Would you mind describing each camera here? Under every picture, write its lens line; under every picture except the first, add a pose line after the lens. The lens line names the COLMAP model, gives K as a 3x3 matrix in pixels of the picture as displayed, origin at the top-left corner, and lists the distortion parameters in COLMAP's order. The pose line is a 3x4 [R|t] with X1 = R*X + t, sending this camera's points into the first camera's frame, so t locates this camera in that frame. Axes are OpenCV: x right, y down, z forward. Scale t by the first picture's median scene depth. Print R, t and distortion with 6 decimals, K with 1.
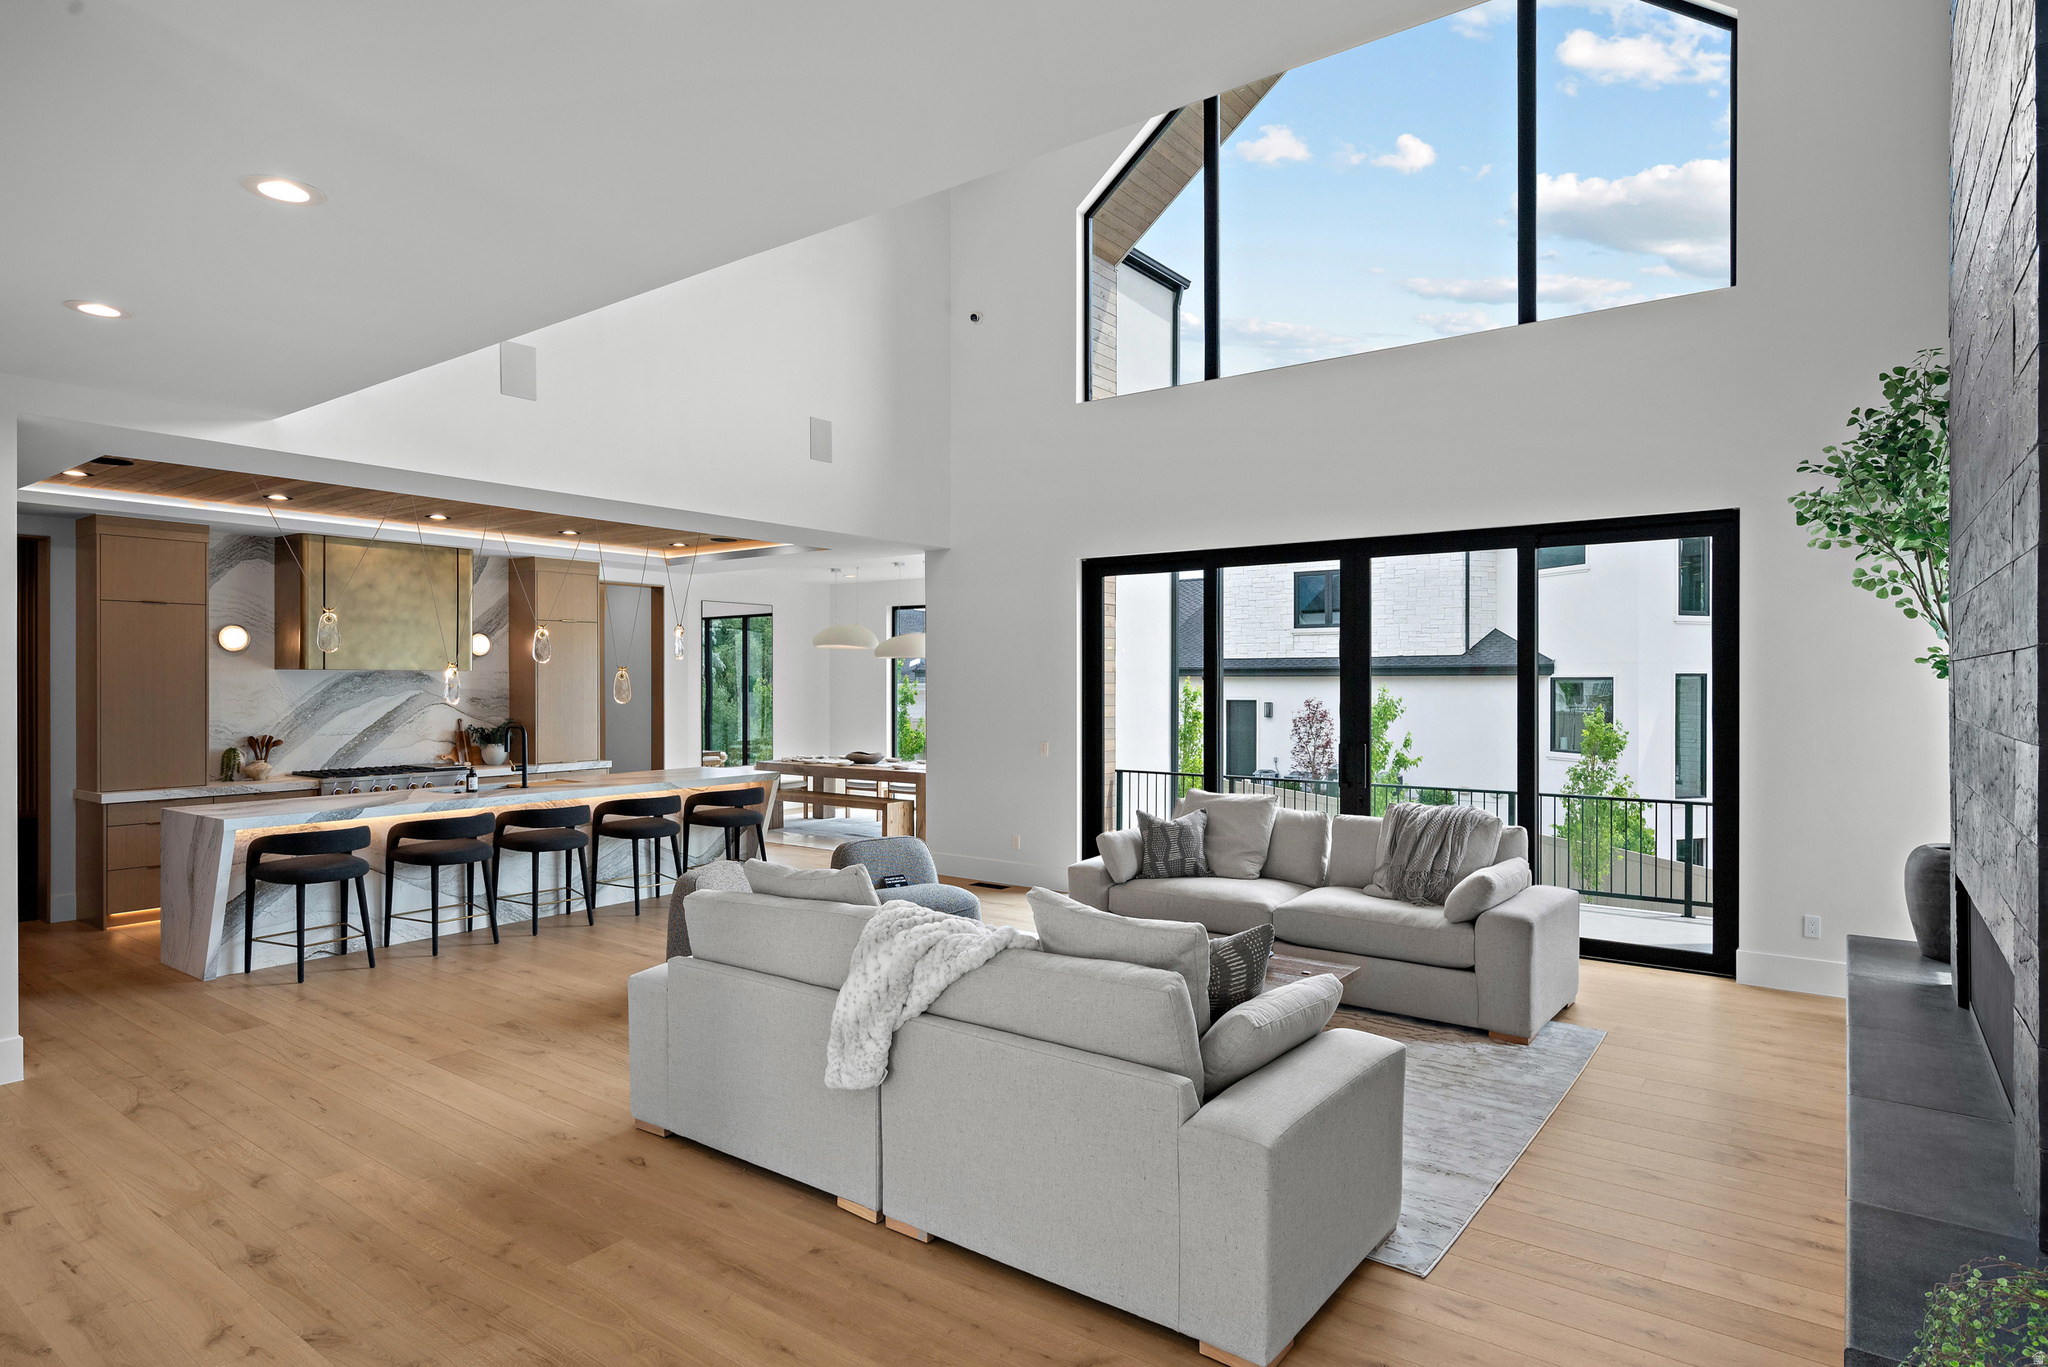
lens RADIAL K [[1076.1, 0, 1030.2], [0, 1076.1, 685.7], [0, 0, 1]] dist [0.007509, 0.003340]
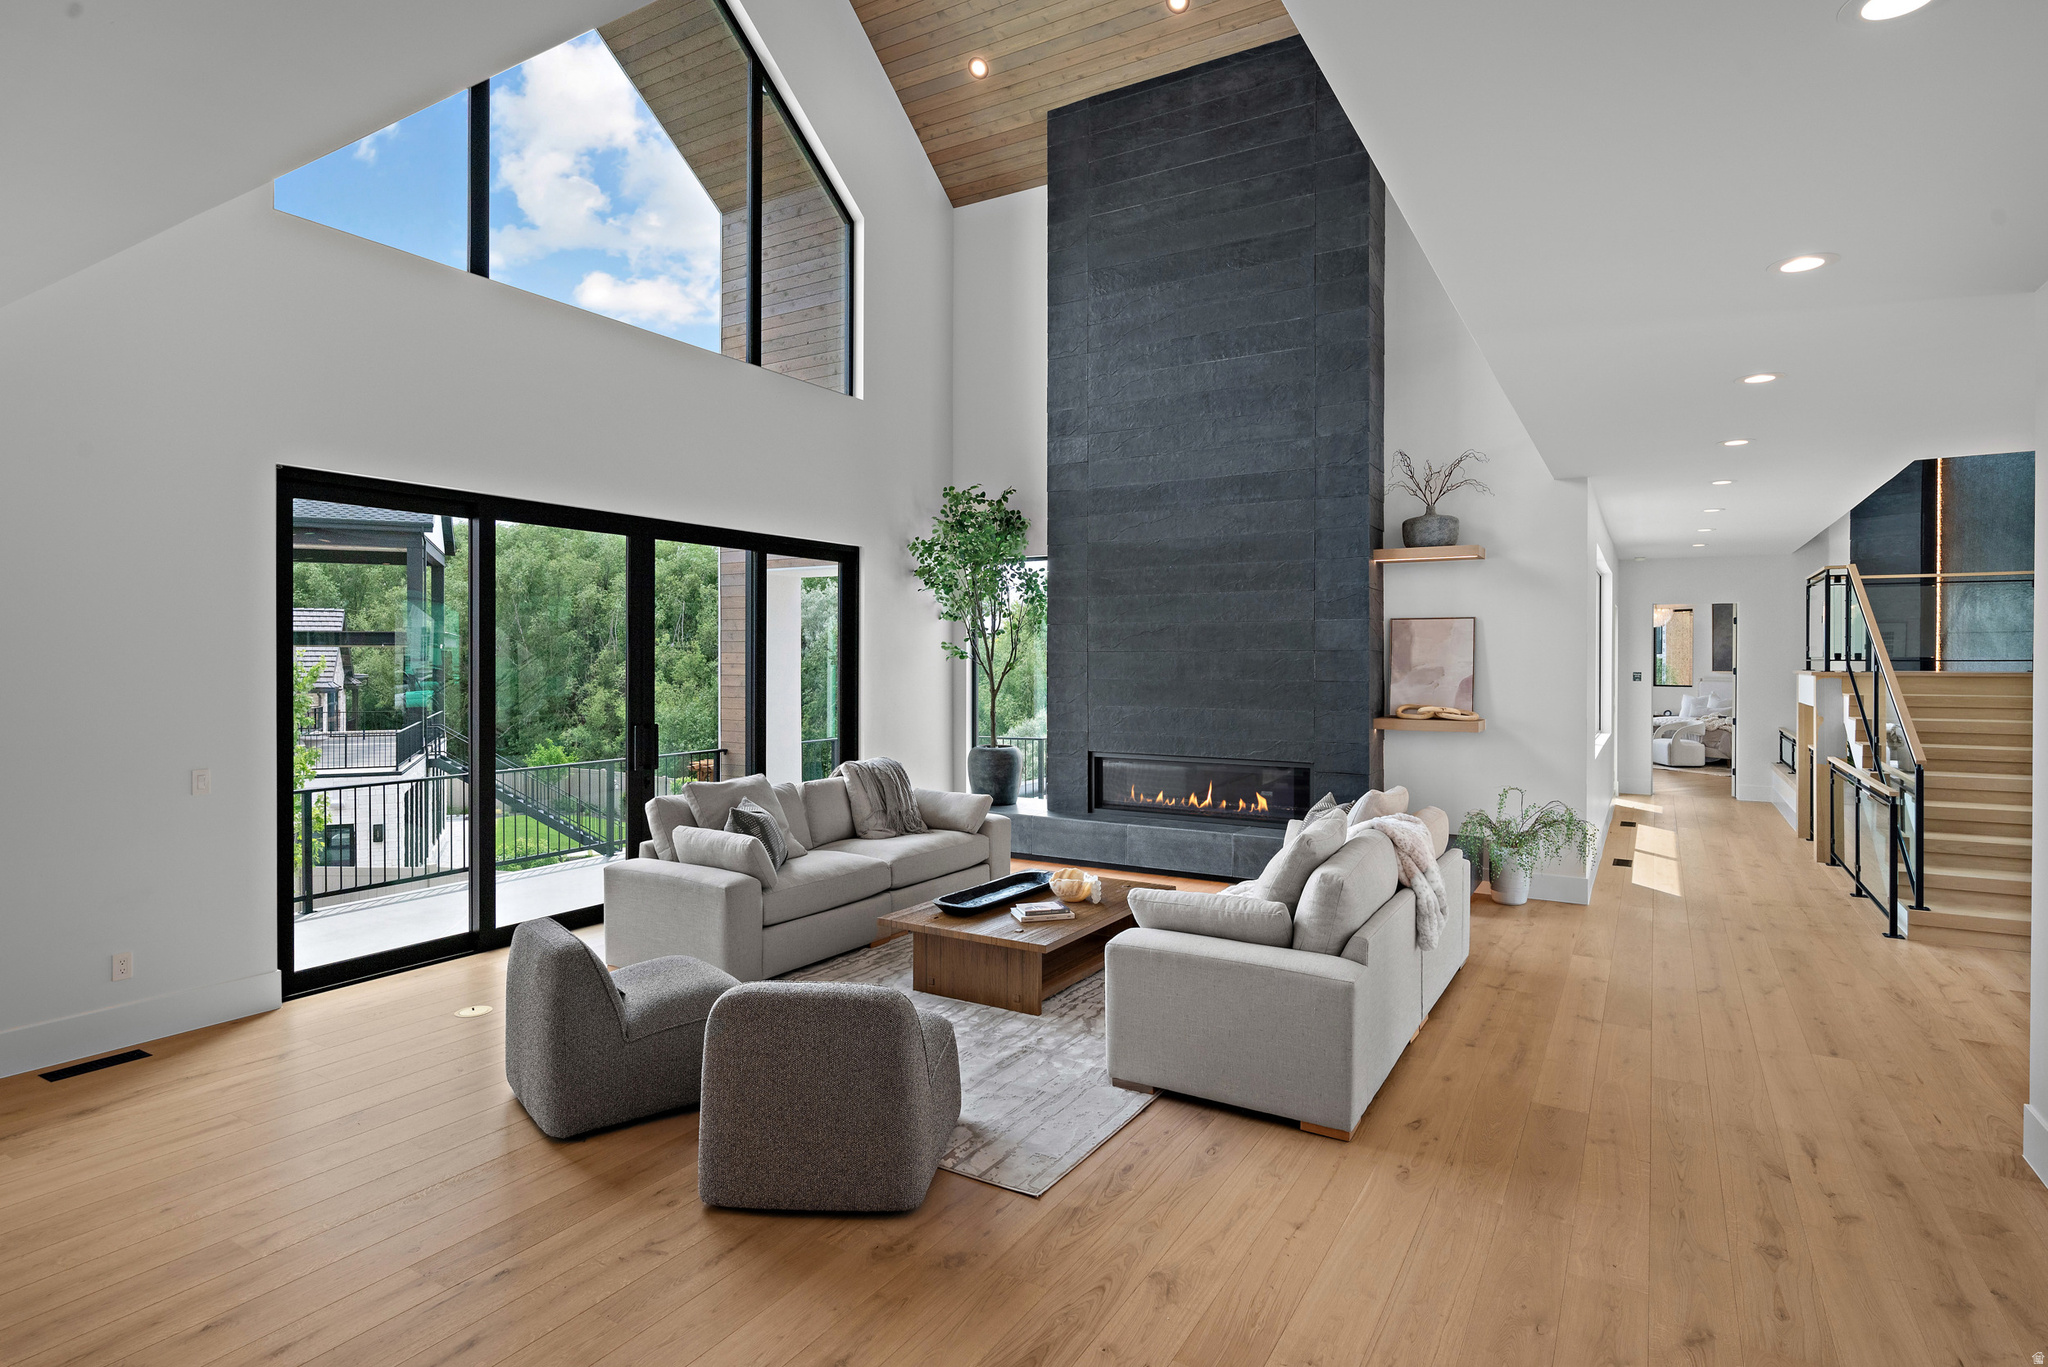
lens RADIAL K [[1071.9, 0, 1024.7], [0, 1071.9, 668.5], [0, 0, 1]] dist [0.042323, -0.001789]
pose [[-0.096741, -0.002250, 0.995307, -1.526144], [0.003120, 0.999992, 0.002564, 0.001380], [-0.995305, 0.003354, -0.096734, 1.650340]]
